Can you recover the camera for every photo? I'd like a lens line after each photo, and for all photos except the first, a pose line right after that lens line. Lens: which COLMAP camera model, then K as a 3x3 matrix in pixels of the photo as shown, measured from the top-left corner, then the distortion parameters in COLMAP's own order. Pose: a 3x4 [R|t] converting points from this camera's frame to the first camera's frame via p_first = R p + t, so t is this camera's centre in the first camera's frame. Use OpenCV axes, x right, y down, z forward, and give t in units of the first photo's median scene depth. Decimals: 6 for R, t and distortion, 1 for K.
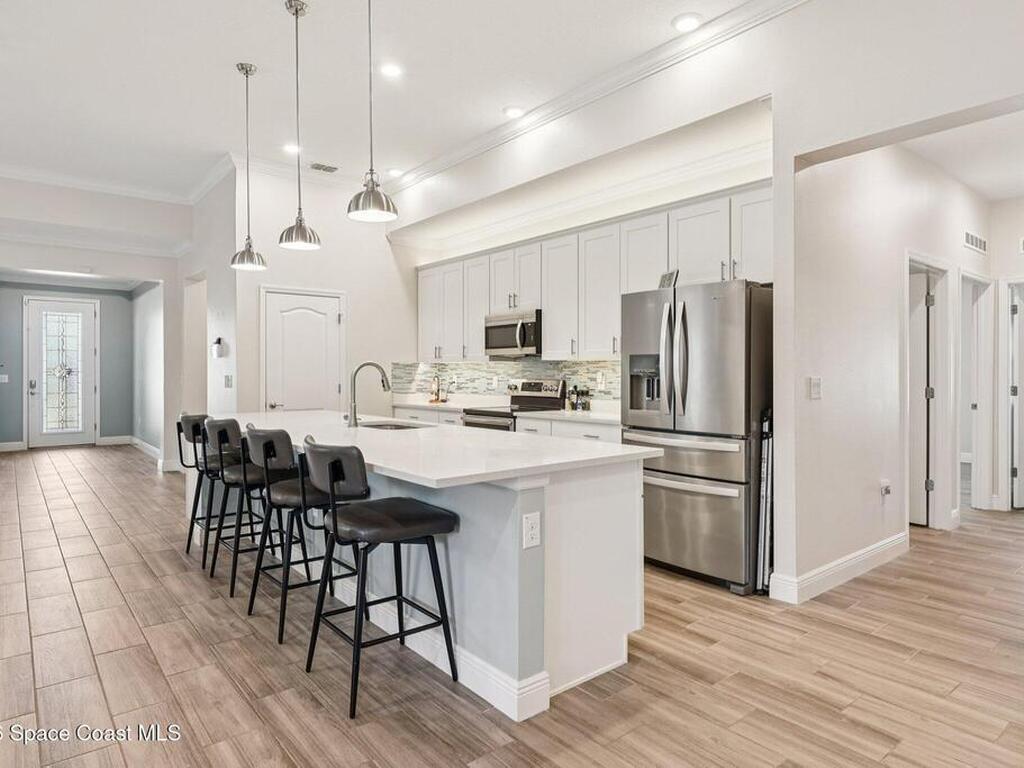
lens RADIAL K [[619.8, 0, 511.3], [0, 619.8, 376.7], [0, 0, 1]] dist [-0.003497, 0.000484]
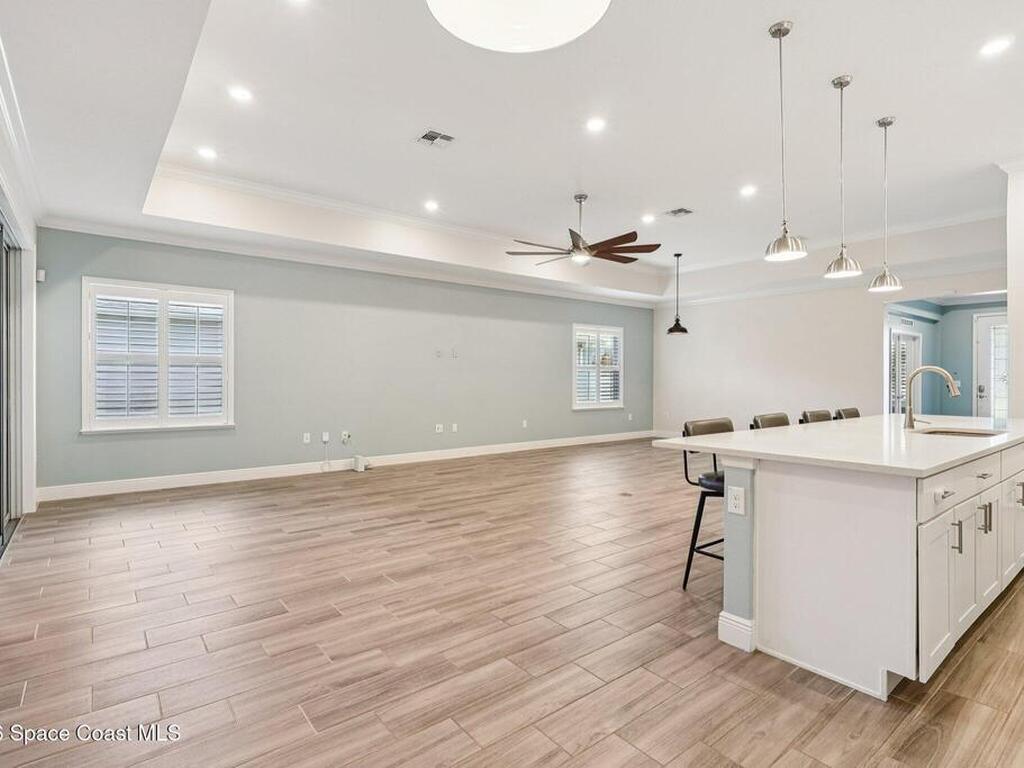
lens RADIAL K [[536.8, 0, 509.8], [0, 536.8, 384.4], [0, 0, 1]] dist [-0.018404, 0.002077]
pose [[-0.020624, 0.011190, -0.999725, 0.451766], [-0.009601, 0.999889, 0.011389, 0.001689], [0.999741, 0.009834, -0.020514, 0.223778]]
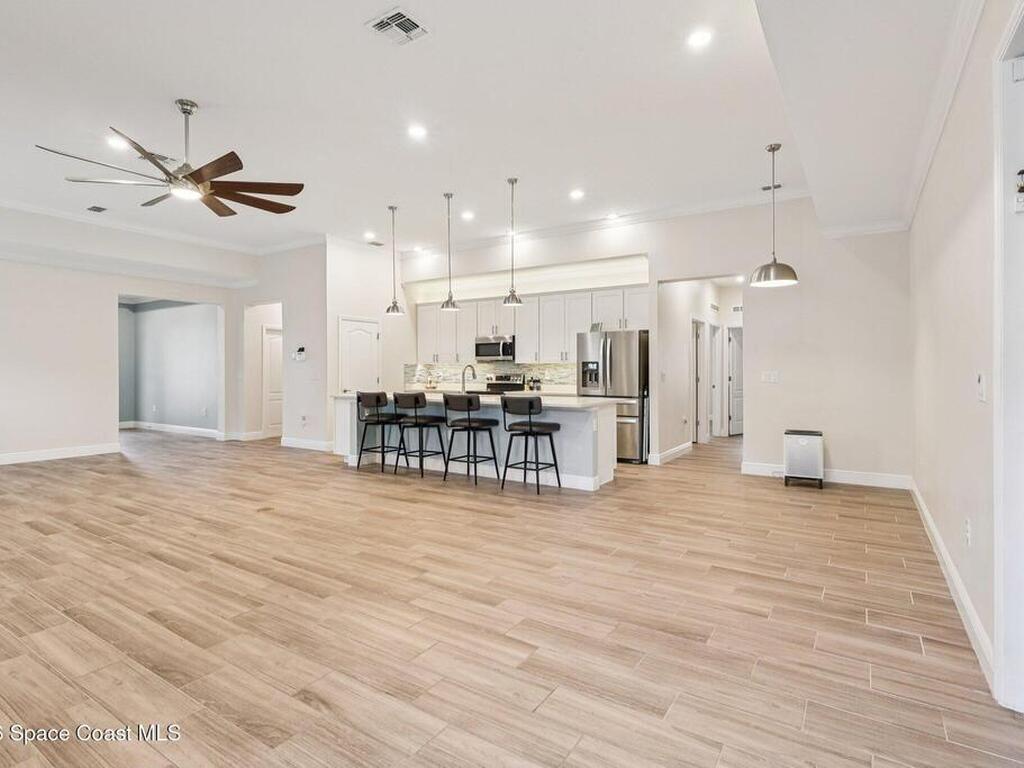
lens RADIAL K [[536.8, 0, 509.5], [0, 536.8, 372.8], [0, 0, 1]] dist [-0.018404, 0.002077]
pose [[0.953393, -0.001139, 0.301728, -0.440513], [0.002041, 0.999994, -0.002675, 0.005441], [-0.301723, 0.003166, 0.953390, -0.497468]]
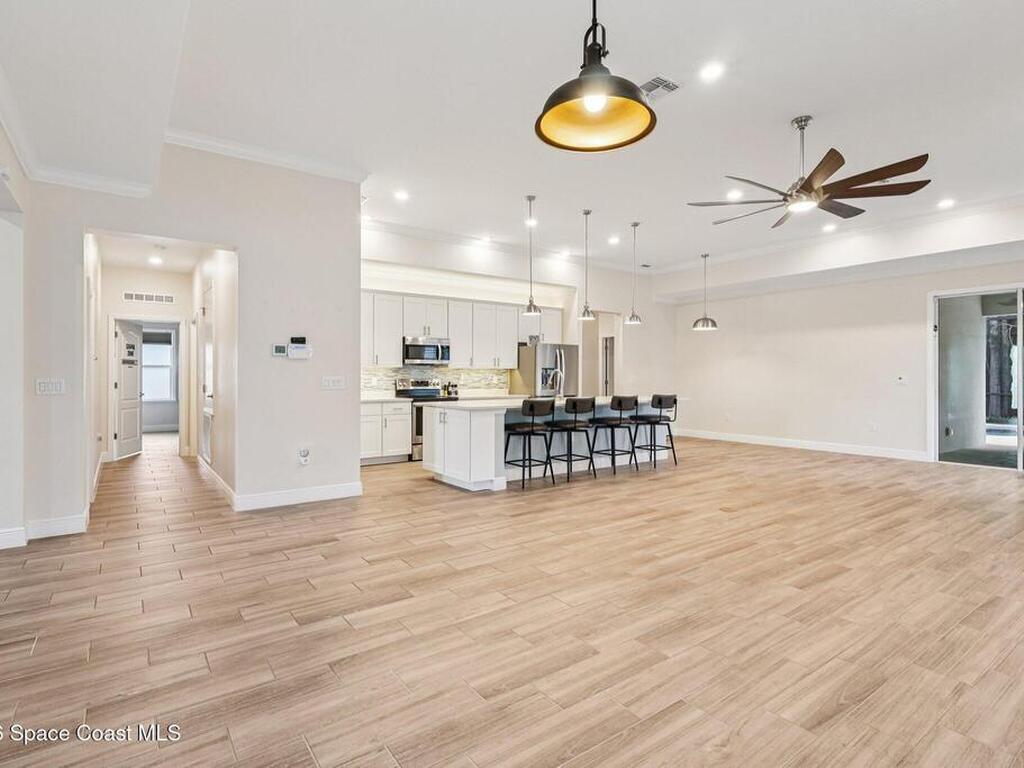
lens RADIAL K [[536.8, 0, 512.2], [0, 536.8, 379.4], [0, 0, 1]] dist [-0.018404, 0.002077]
pose [[0.060496, -0.006823, 0.998145, -1.446745], [0.005501, 0.999964, 0.006502, -0.002343], [-0.998153, 0.005098, 0.060531, 0.723154]]
